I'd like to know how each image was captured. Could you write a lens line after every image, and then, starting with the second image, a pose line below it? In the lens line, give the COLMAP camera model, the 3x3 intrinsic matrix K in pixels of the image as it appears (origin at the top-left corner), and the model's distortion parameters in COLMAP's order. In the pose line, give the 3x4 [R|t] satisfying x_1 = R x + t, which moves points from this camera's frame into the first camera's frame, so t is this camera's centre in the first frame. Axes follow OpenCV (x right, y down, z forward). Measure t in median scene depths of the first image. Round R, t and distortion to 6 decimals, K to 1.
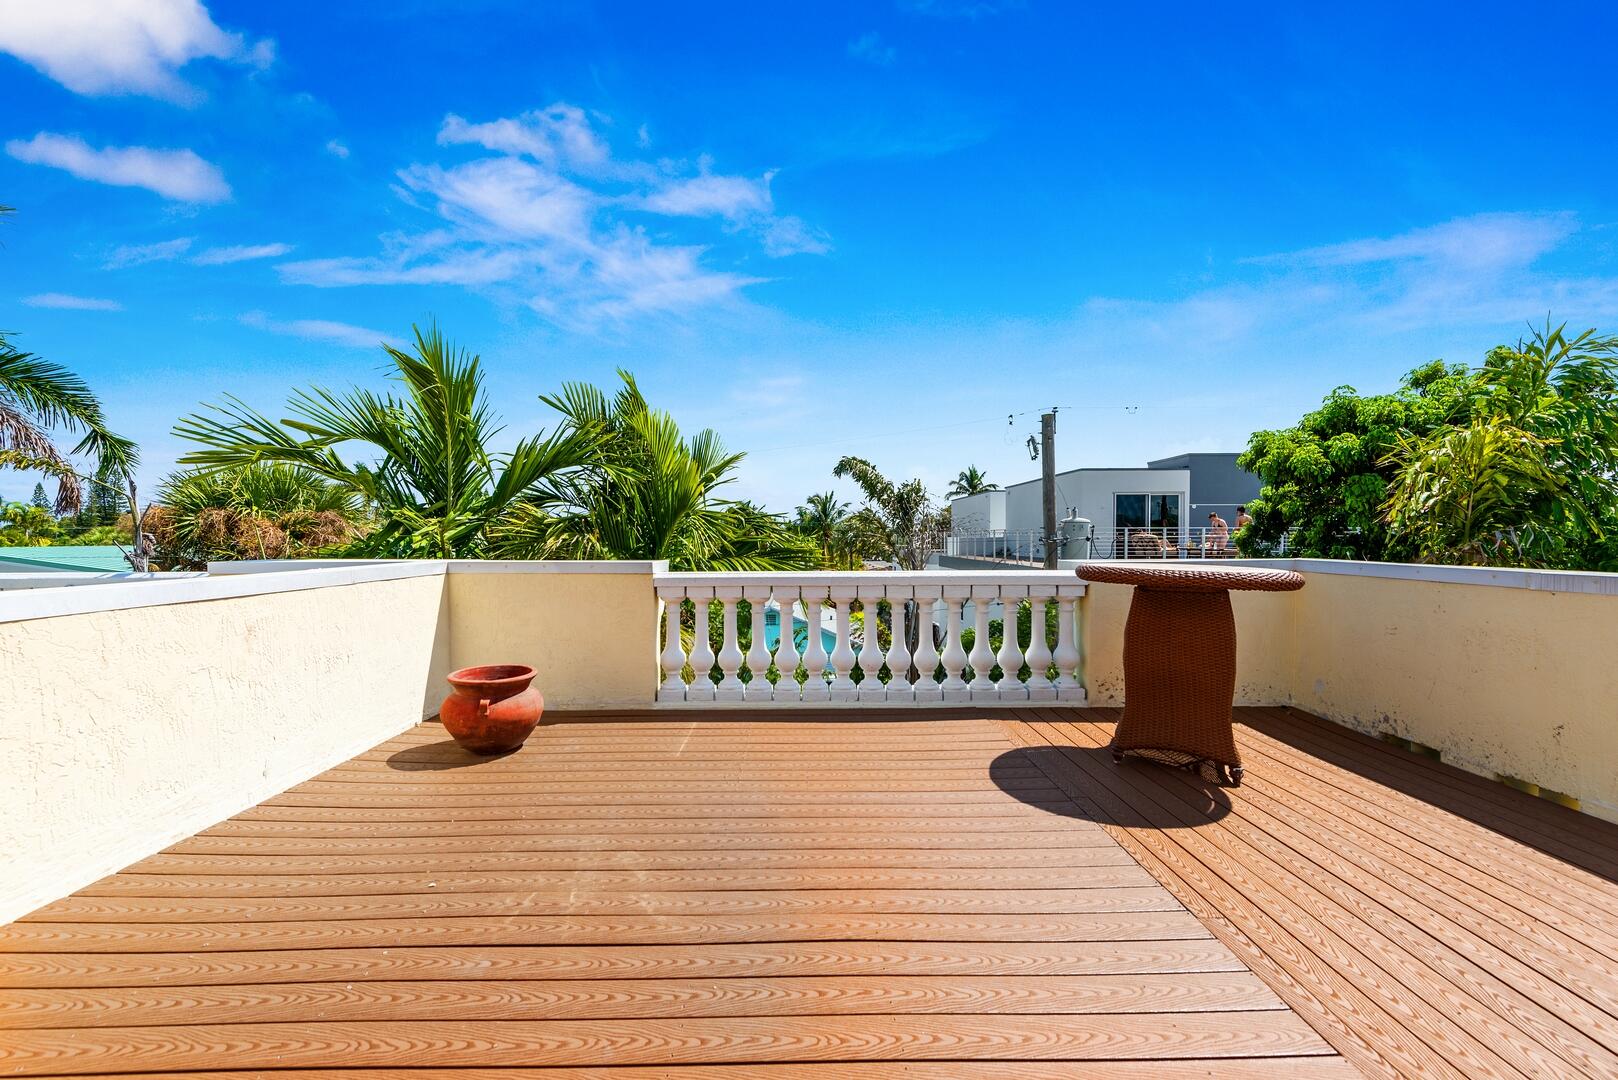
lens RADIAL K [[635.1, 0, 809.0], [0, 635.1, 540.0], [0, 0, 1]] dist [0.000028, -0.000035]
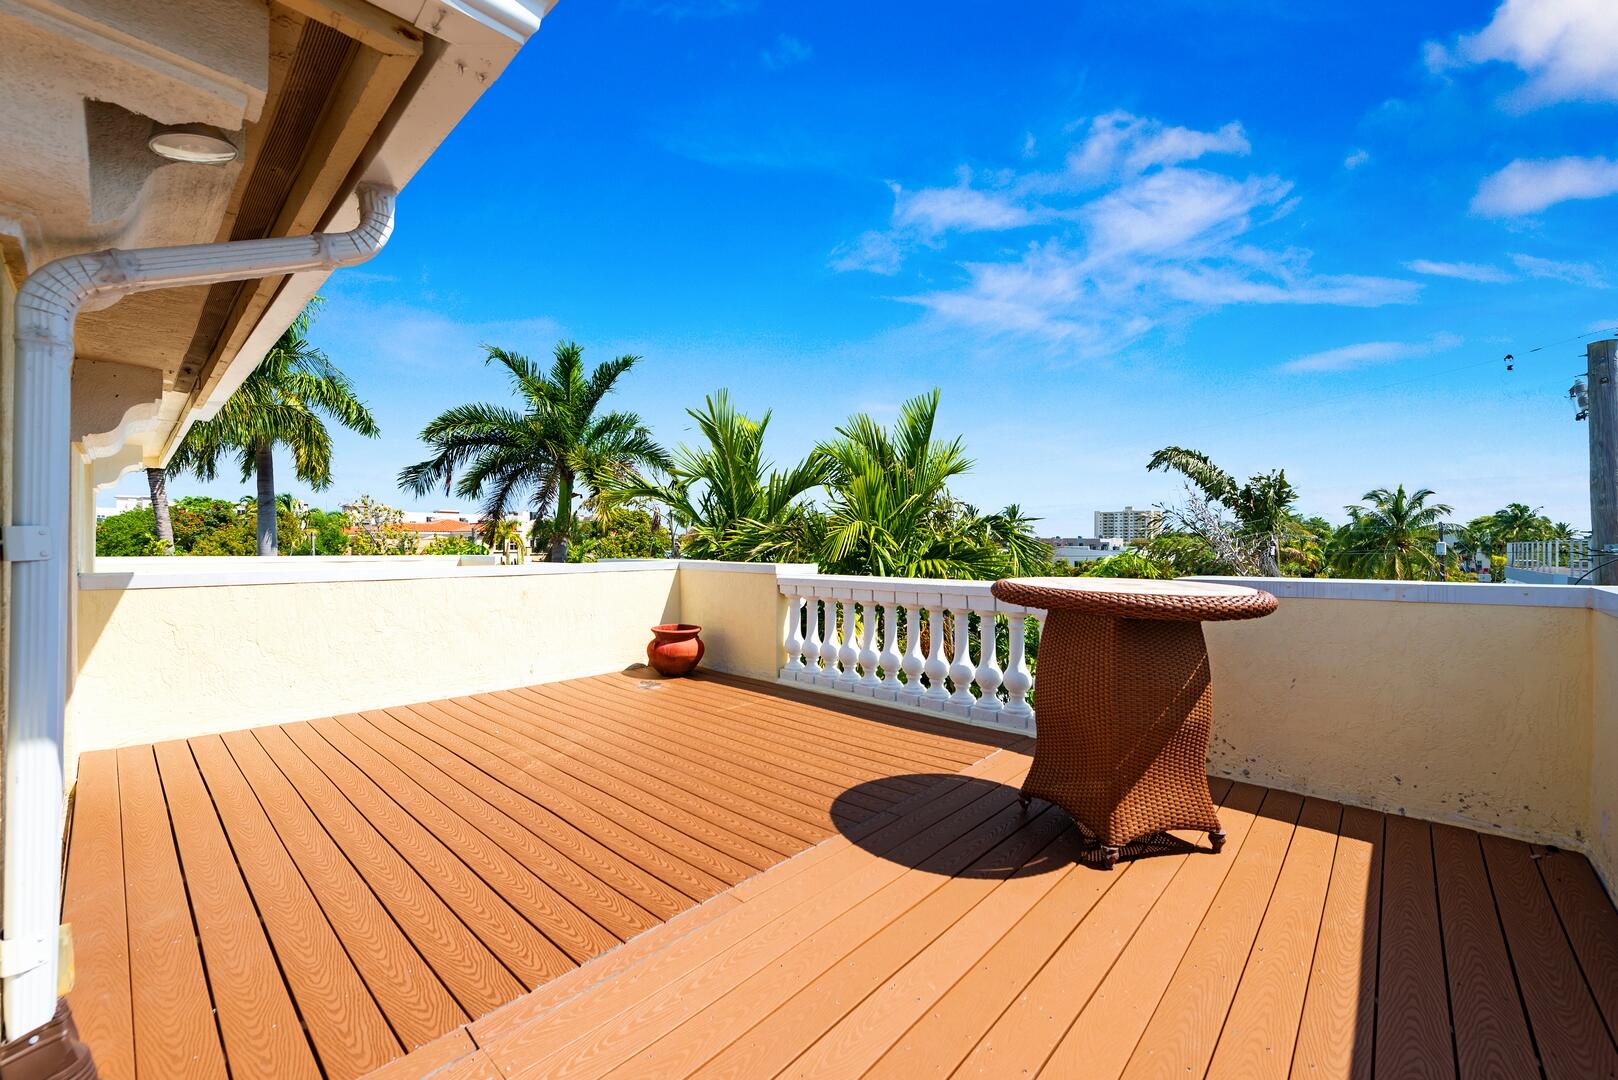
lens RADIAL K [[635.1, 0, 809.0], [0, 635.1, 540.0], [0, 0, 1]] dist [0.000028, -0.000035]
pose [[0.726544, -0.002414, -0.687115, 0.826791], [-0.005960, 0.999934, -0.009815, -0.002855], [0.687094, 0.011226, 0.726482, 0.168190]]
